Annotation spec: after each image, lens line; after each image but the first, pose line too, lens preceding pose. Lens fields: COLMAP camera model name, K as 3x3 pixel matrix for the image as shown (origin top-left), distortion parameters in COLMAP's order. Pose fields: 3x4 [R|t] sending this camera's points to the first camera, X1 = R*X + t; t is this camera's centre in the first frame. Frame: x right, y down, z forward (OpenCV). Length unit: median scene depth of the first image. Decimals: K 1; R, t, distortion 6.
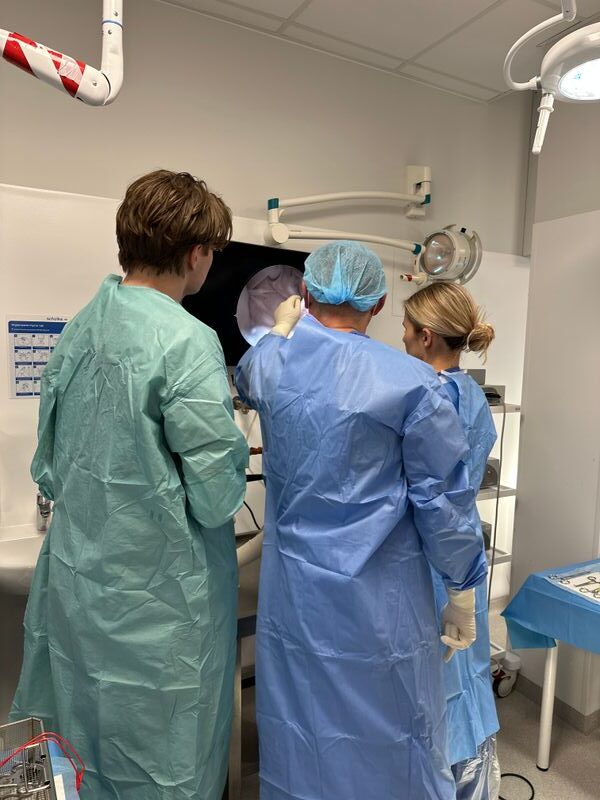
lens RADIAL K [[558.9, 0, 295.8], [0, 558.9, 404.2], [0, 0, 1]] dist [-0.022416, -0.001028]
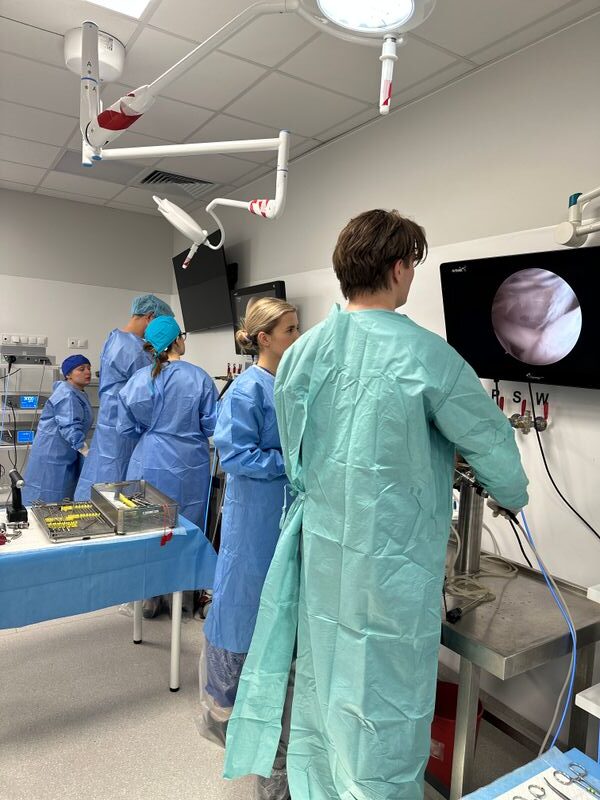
lens RADIAL K [[558.9, 0, 295.8], [0, 558.9, 404.2], [0, 0, 1]] dist [-0.022416, -0.001028]
pose [[0.046977, 0.078889, -0.995776, 0.987273], [-0.156684, 0.985118, 0.070653, -0.036593], [0.986531, 0.152704, 0.058639, 0.656925]]
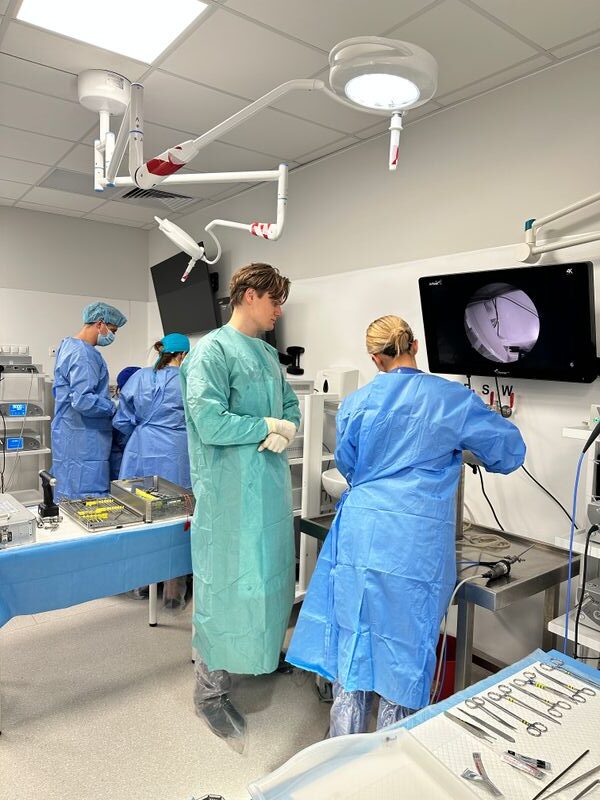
lens RADIAL K [[558.9, 0, 295.8], [0, 558.9, 404.2], [0, 0, 1]] dist [-0.022416, -0.001028]
pose [[0.131870, 0.075077, -0.988420, 1.151424], [-0.129720, 0.989860, 0.057879, -0.024437], [0.982742, 0.120585, 0.140272, 0.527117]]
